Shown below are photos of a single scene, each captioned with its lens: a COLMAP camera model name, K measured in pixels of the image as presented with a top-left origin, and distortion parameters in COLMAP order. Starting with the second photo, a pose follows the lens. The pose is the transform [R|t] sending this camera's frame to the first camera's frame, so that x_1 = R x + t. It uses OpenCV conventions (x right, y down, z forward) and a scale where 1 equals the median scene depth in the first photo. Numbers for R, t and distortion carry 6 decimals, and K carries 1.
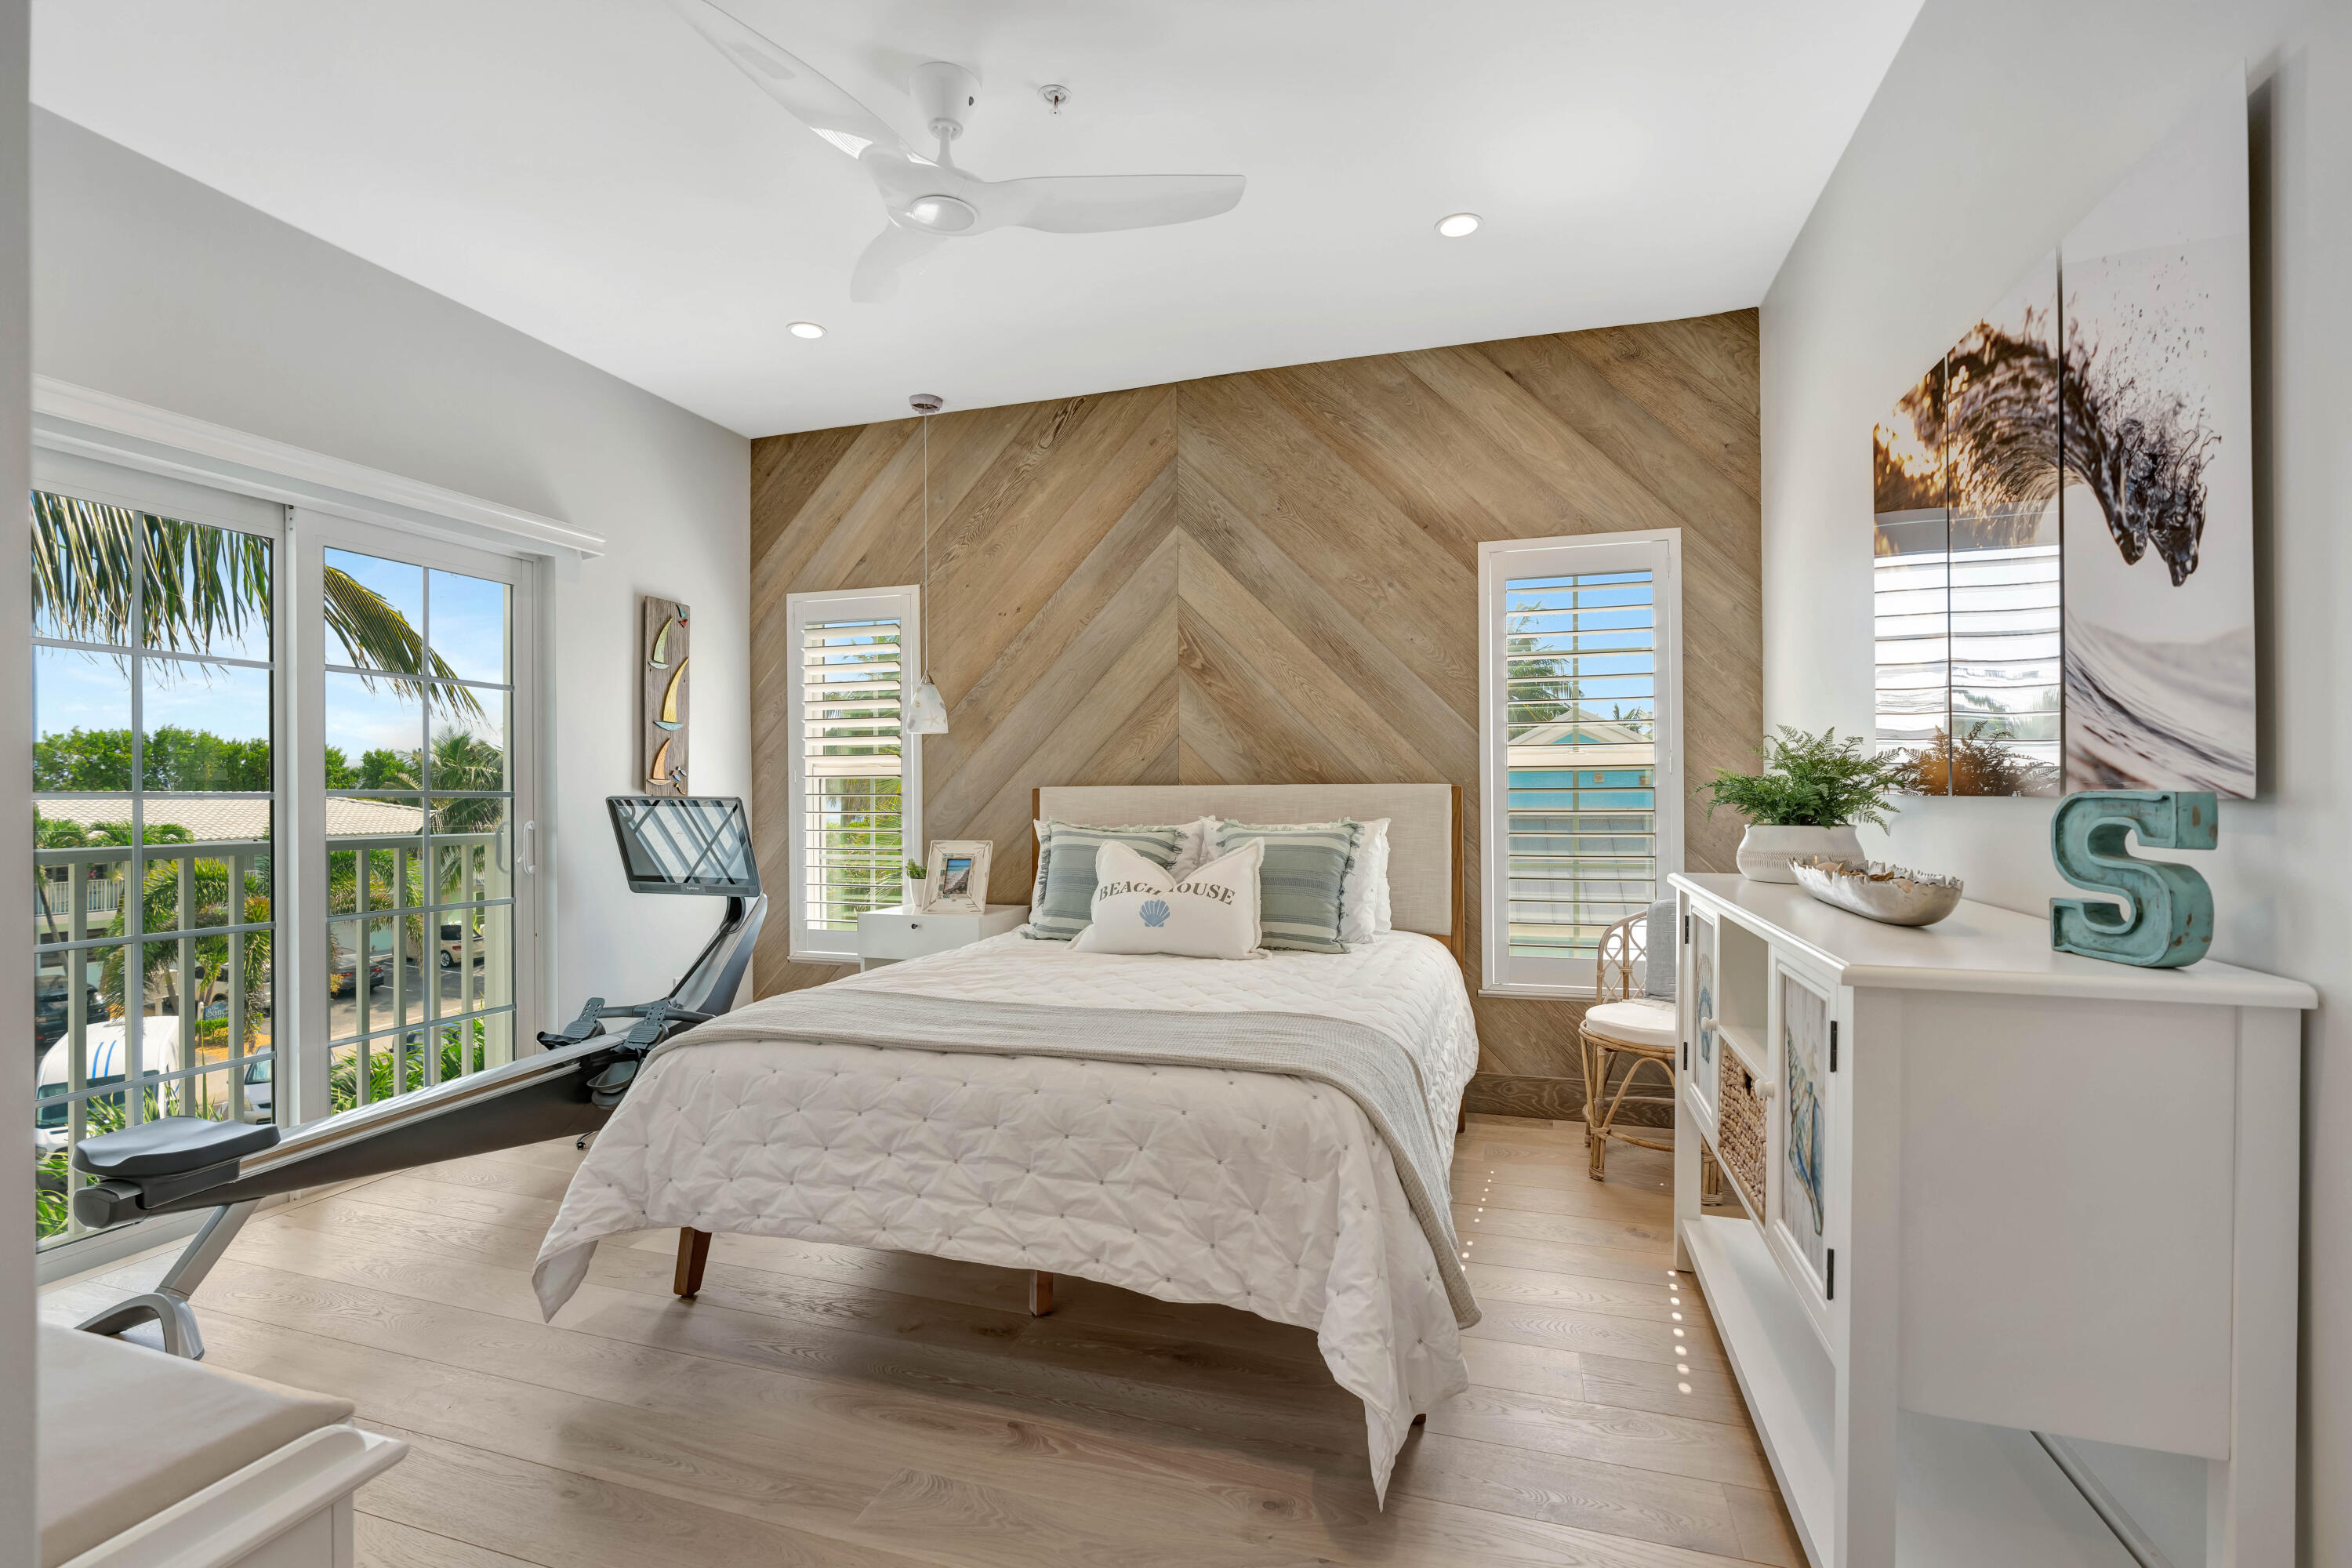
lens RADIAL K [[1077.8, 0, 1187.5], [0, 1077.8, 794.4], [0, 0, 1]] dist [0.003890, 0.000287]
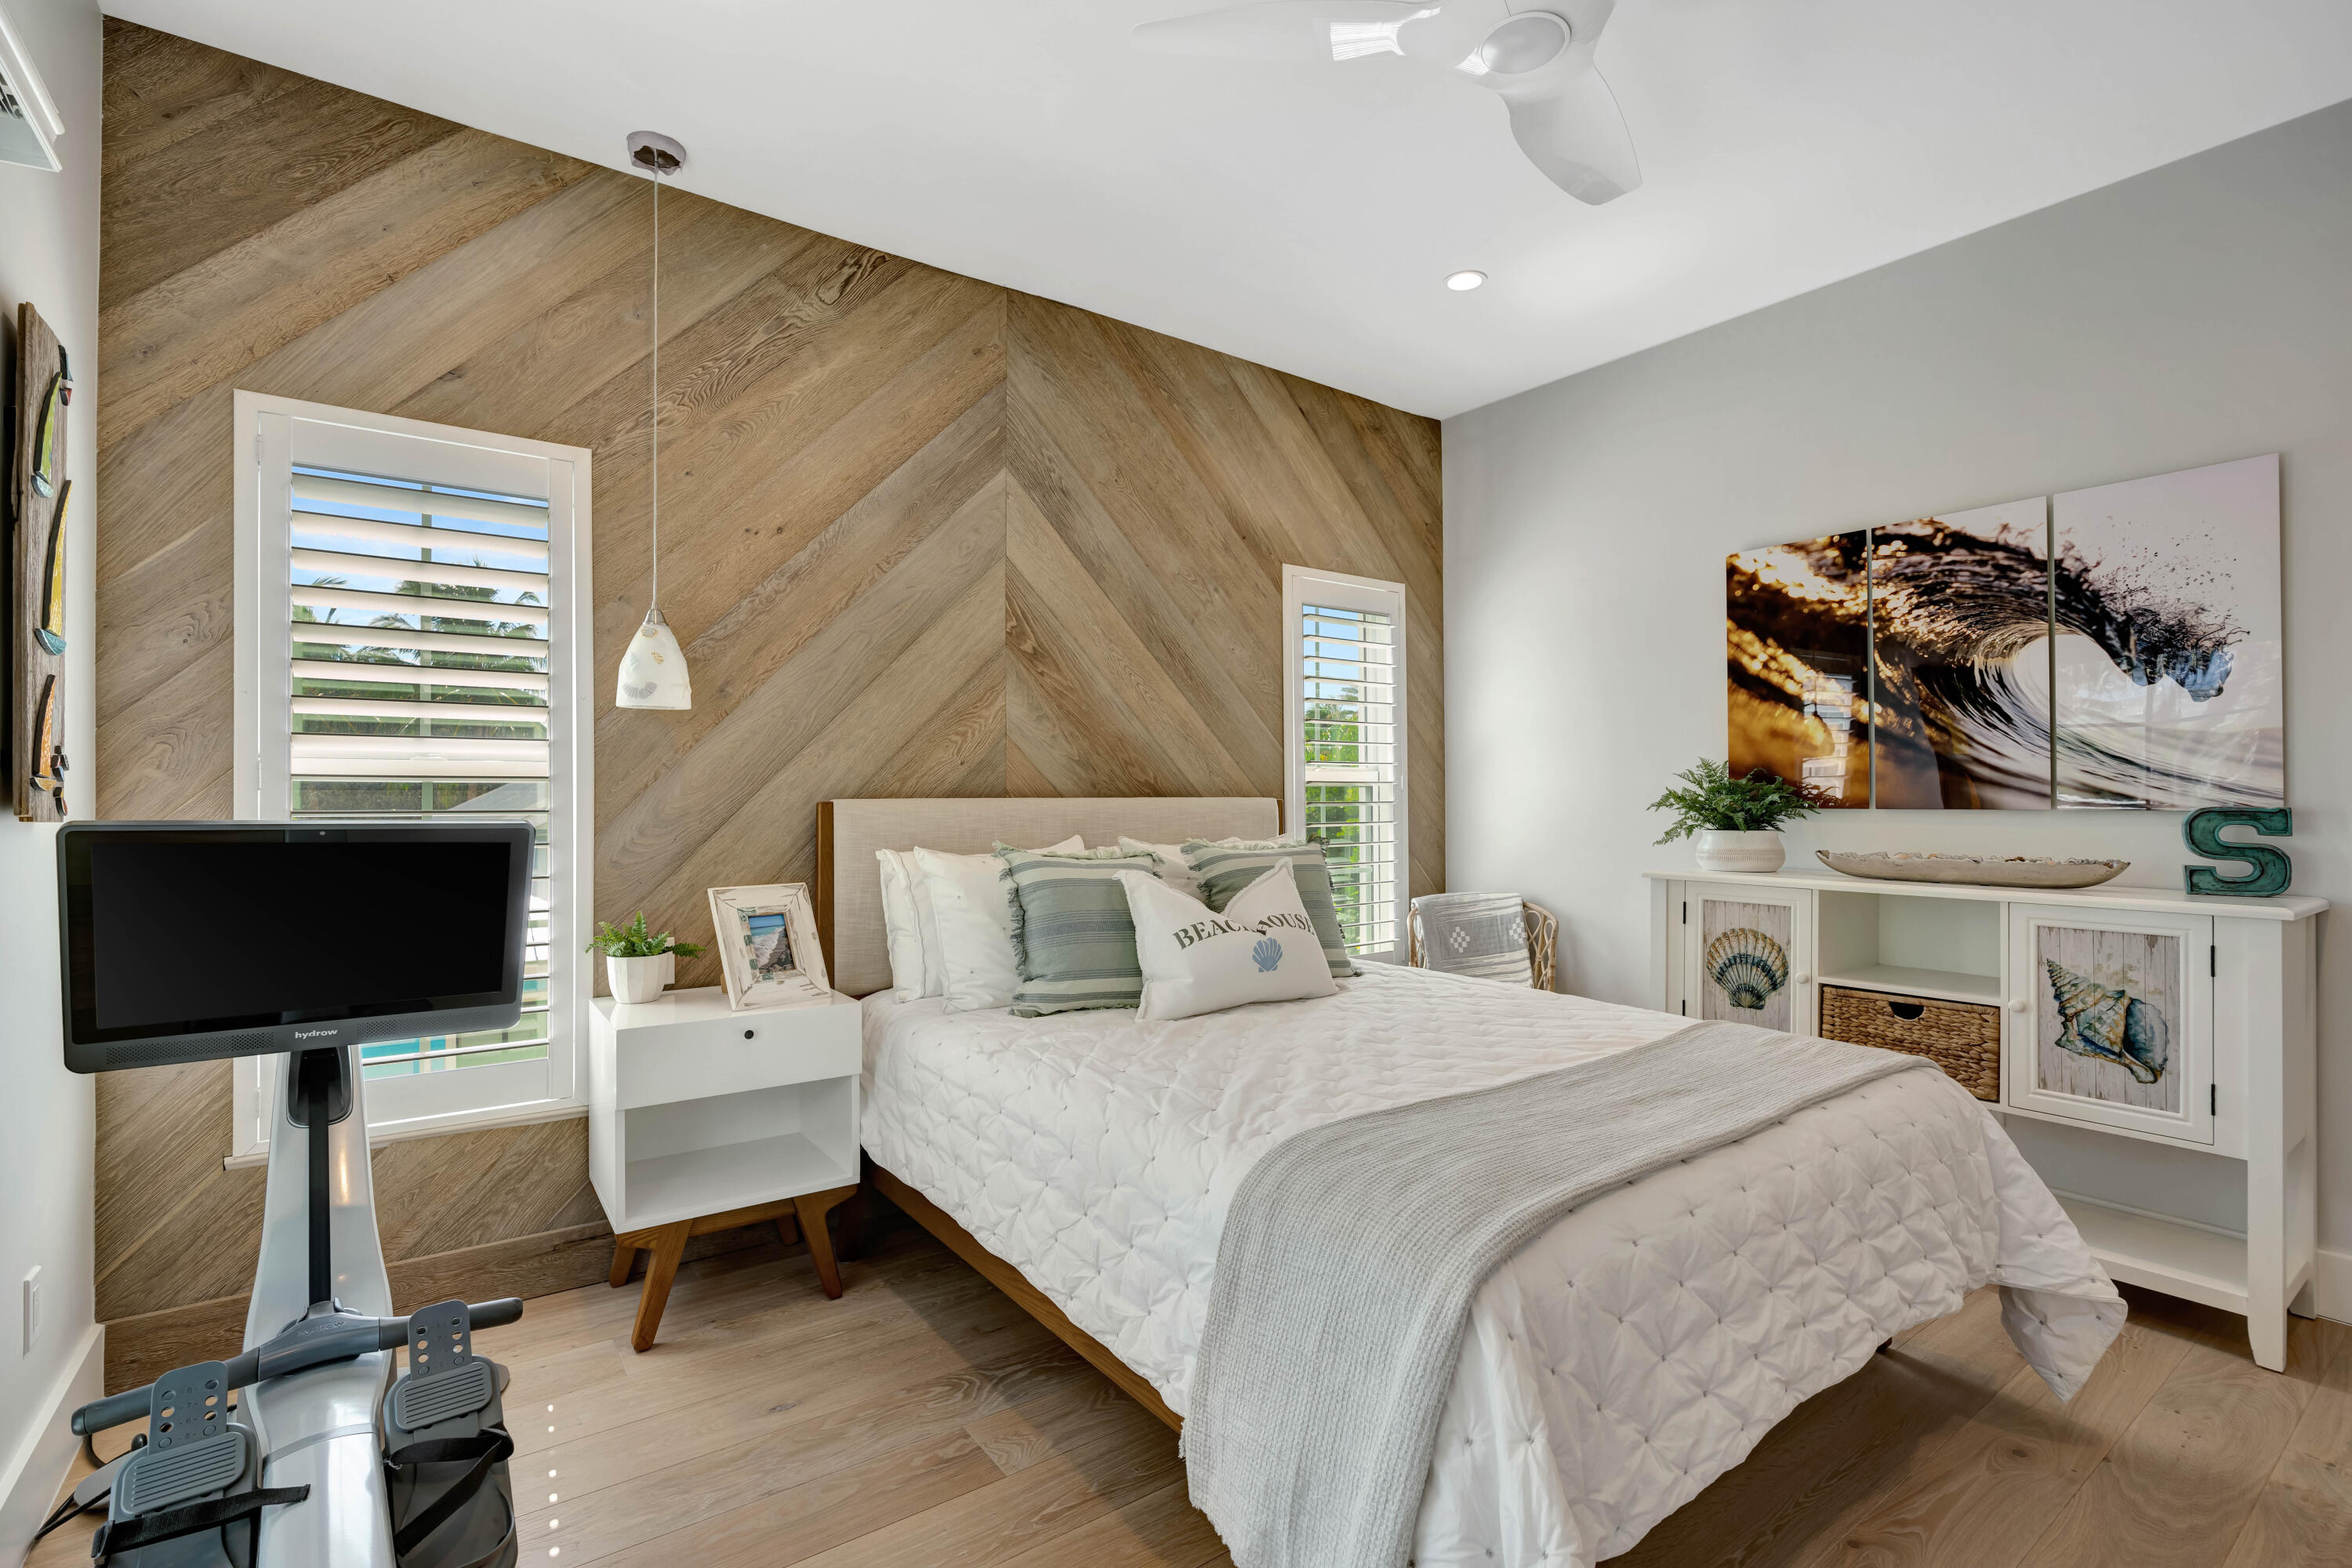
lens RADIAL K [[1077.8, 0, 1187.5], [0, 1077.8, 781.9], [0, 0, 1]] dist [0.003890, 0.000287]
pose [[0.594330, 0.016142, 0.804059, -0.570492], [0.000607, 0.999789, -0.020520, -0.003835], [-0.804221, 0.012684, 0.594195, 0.435012]]
